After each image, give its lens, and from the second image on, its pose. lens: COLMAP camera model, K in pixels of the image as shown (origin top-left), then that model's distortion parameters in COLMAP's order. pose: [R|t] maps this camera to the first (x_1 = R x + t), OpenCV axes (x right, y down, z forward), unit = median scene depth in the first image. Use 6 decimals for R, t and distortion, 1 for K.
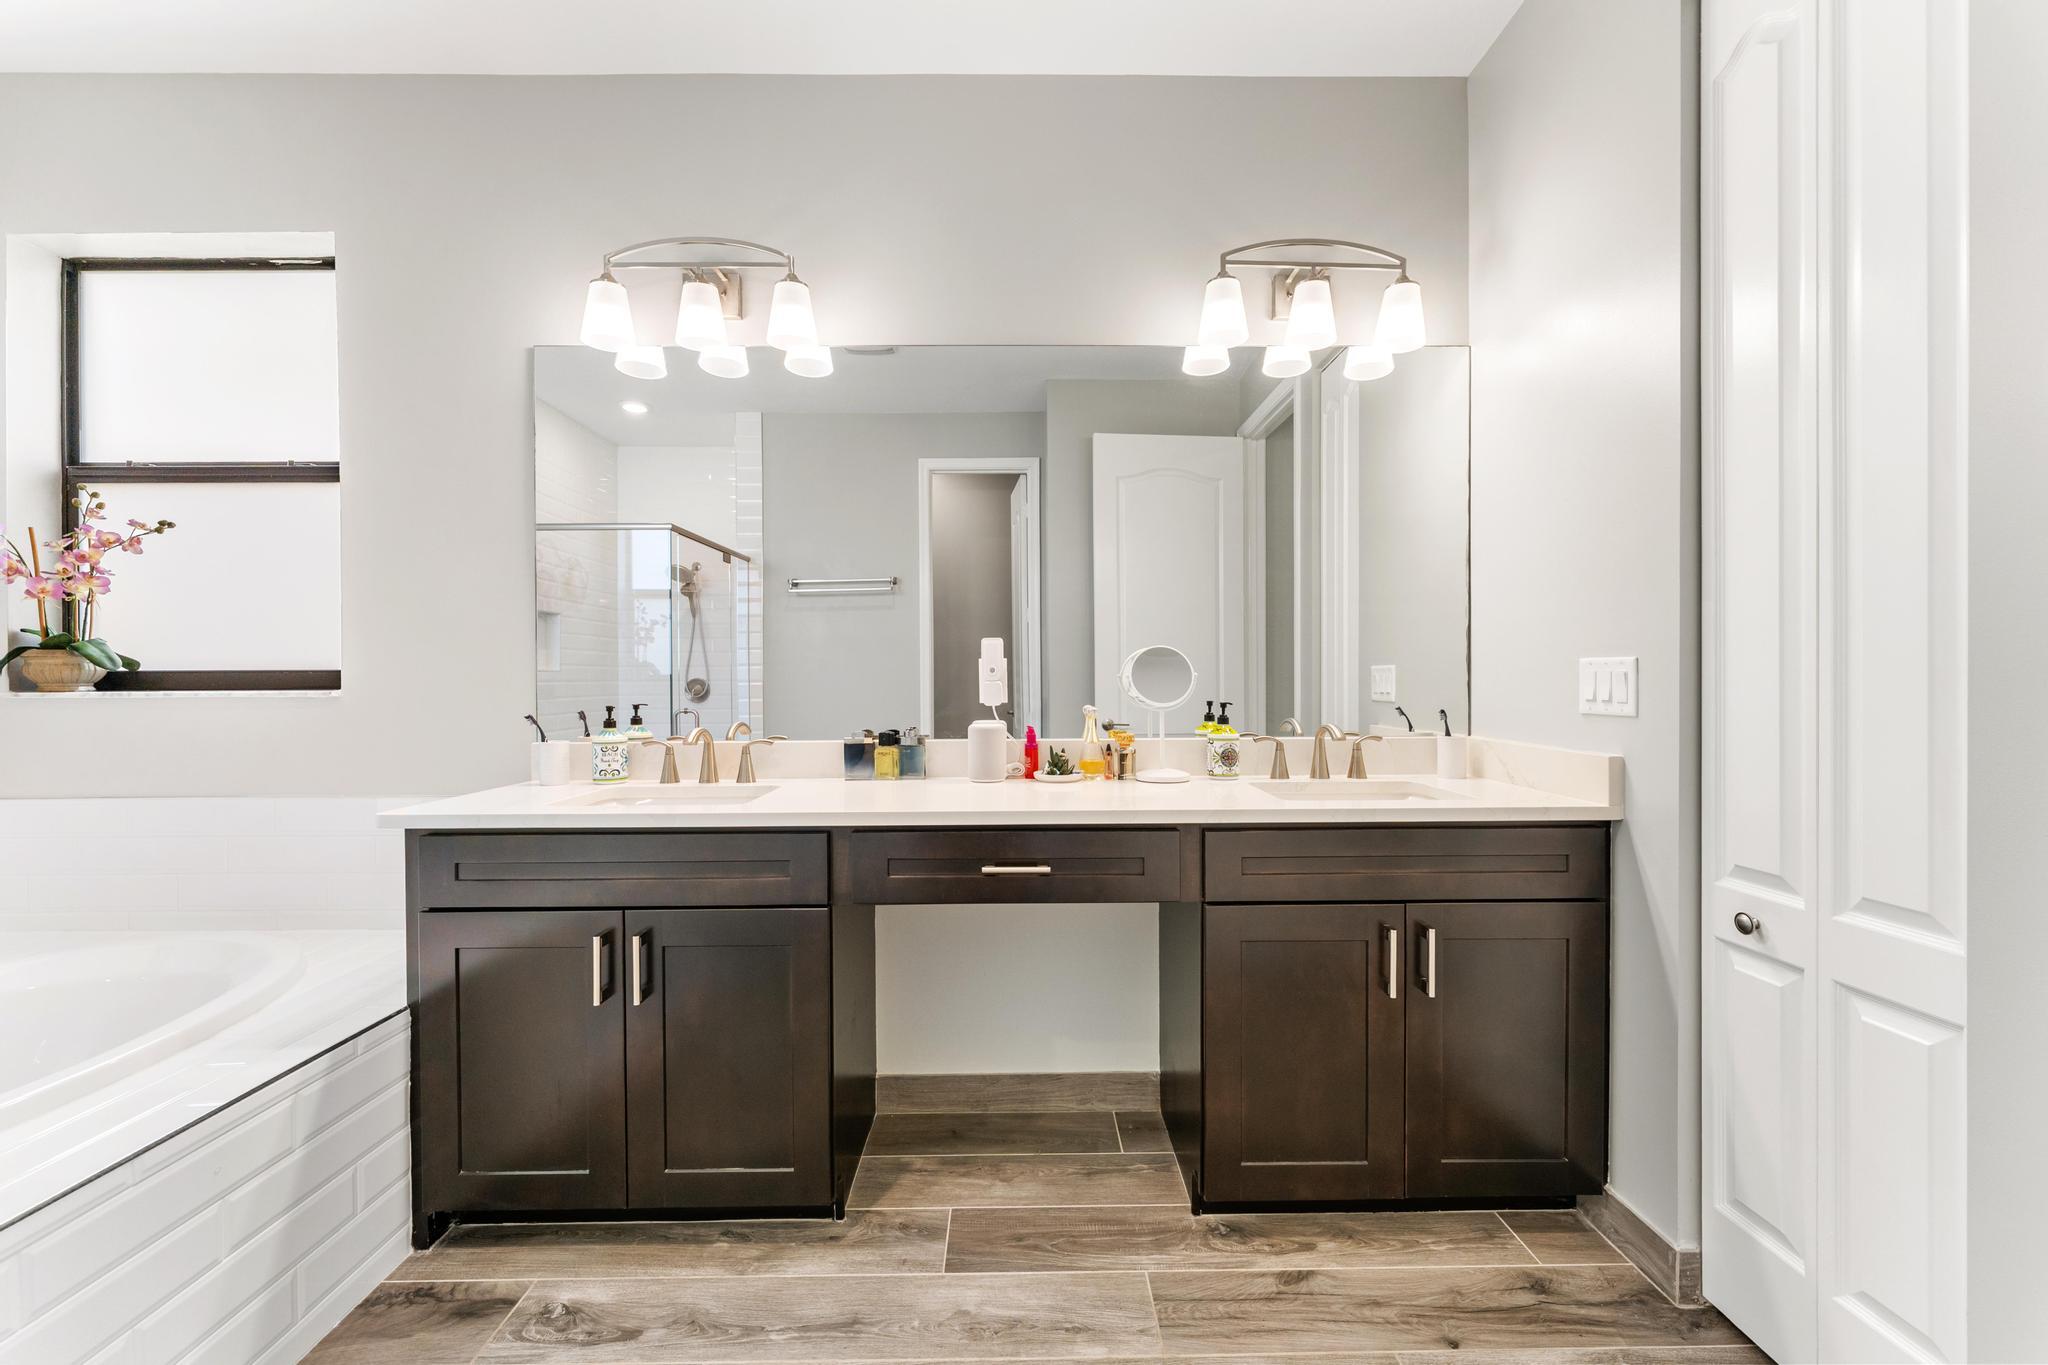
lens RADIAL K [[828.5, 0, 1024.9], [0, 828.5, 682.8], [0, 0, 1]] dist [-0.001963, -0.000133]
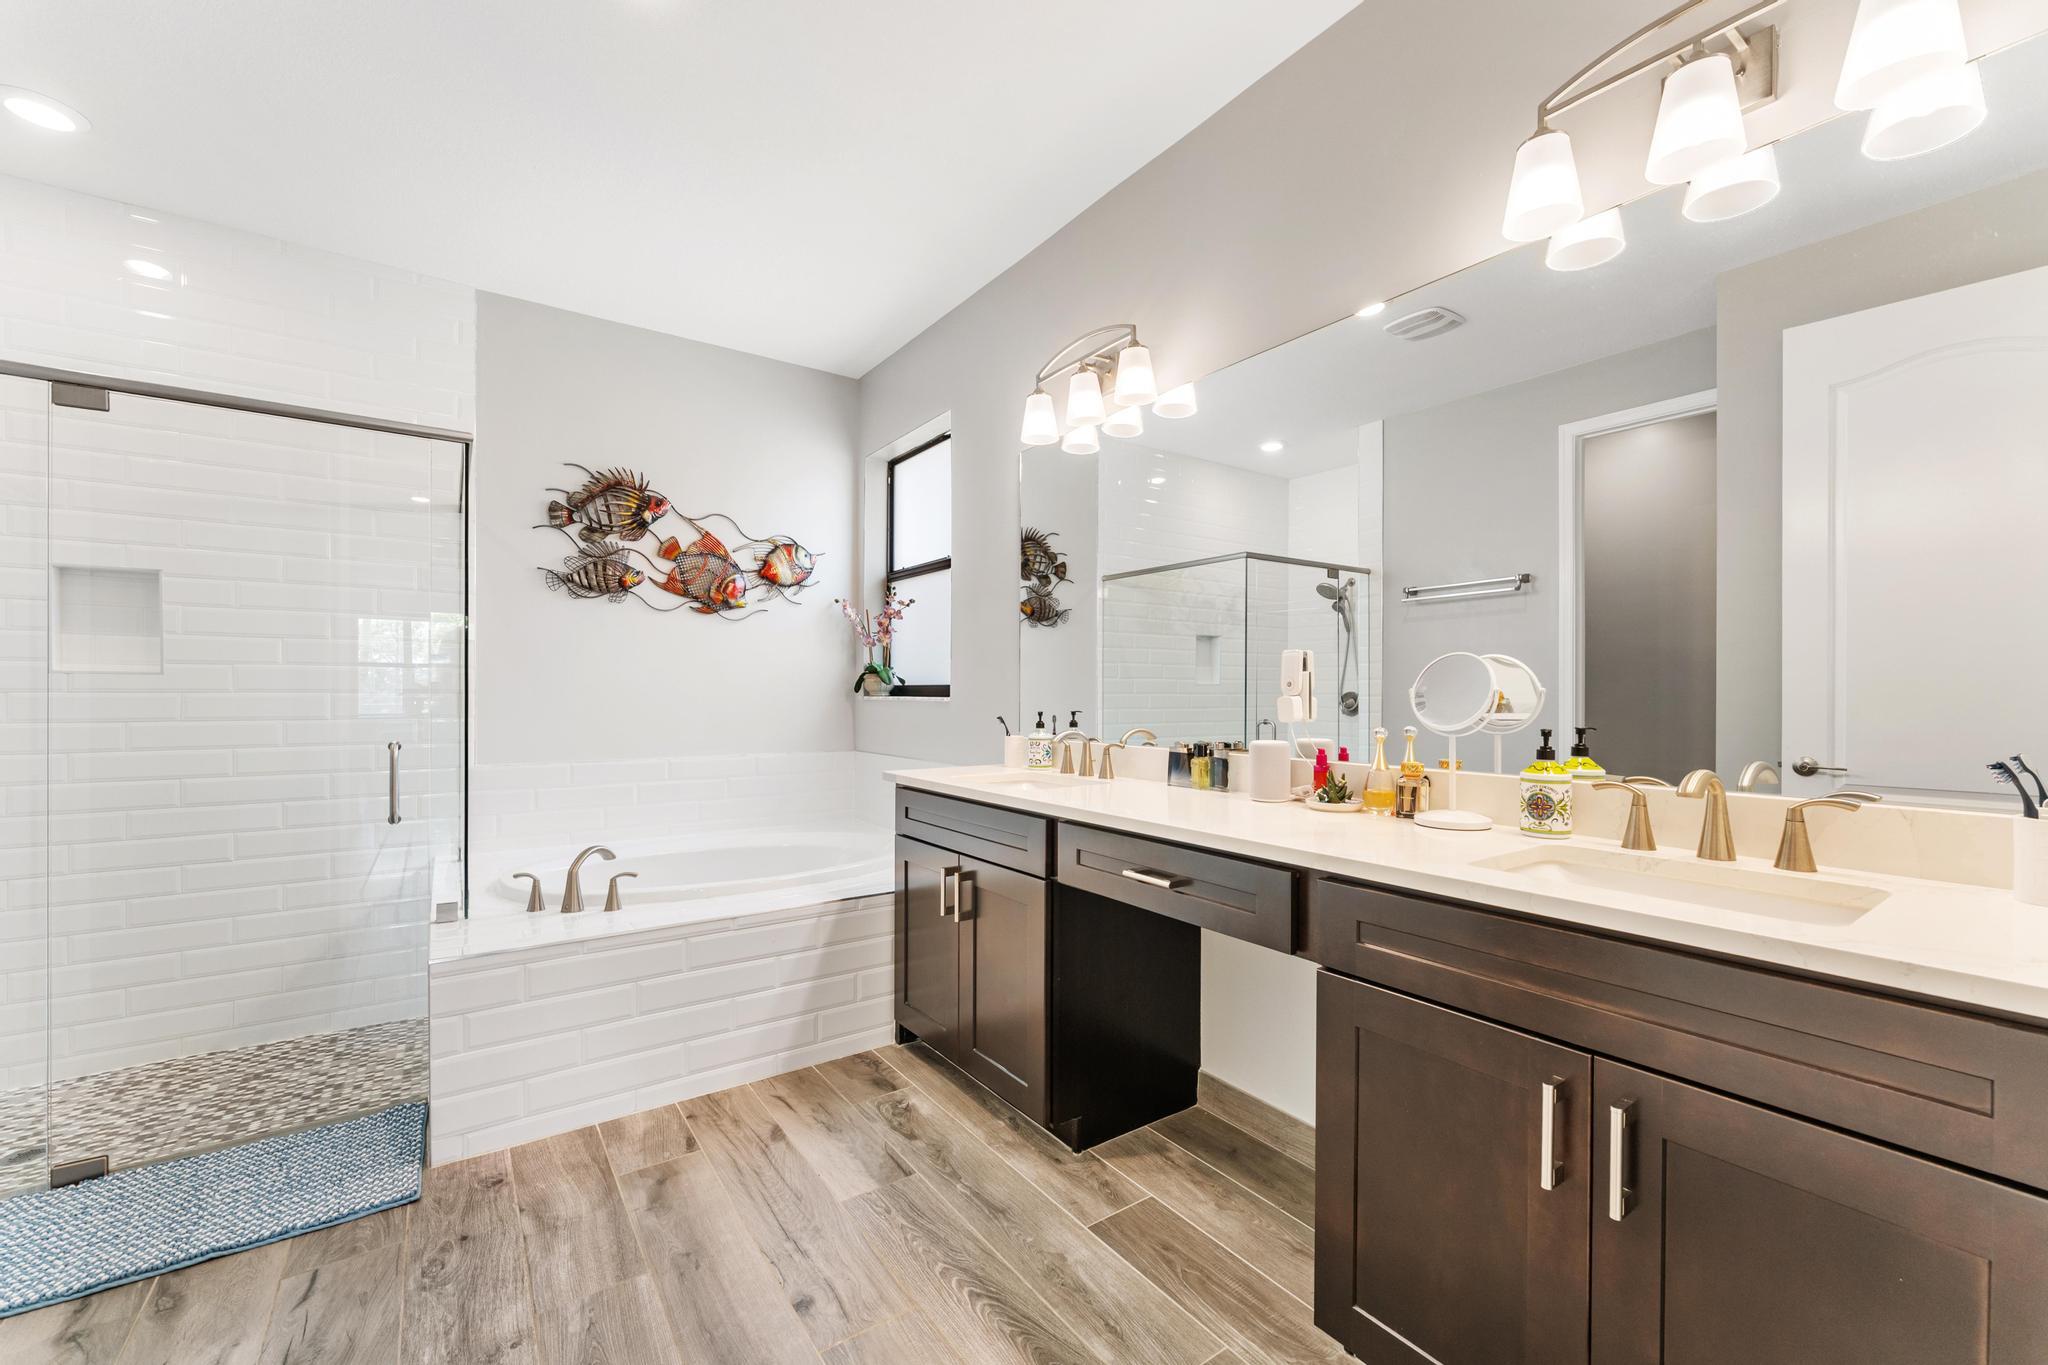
lens RADIAL K [[828.5, 0, 1020.3], [0, 828.5, 694.6], [0, 0, 1]] dist [-0.001963, -0.000133]
pose [[0.560312, 0.009166, -0.828231, 0.586058], [-0.010520, 0.999937, 0.003950, -0.004294], [0.828215, 0.006499, 0.560373, 0.228842]]
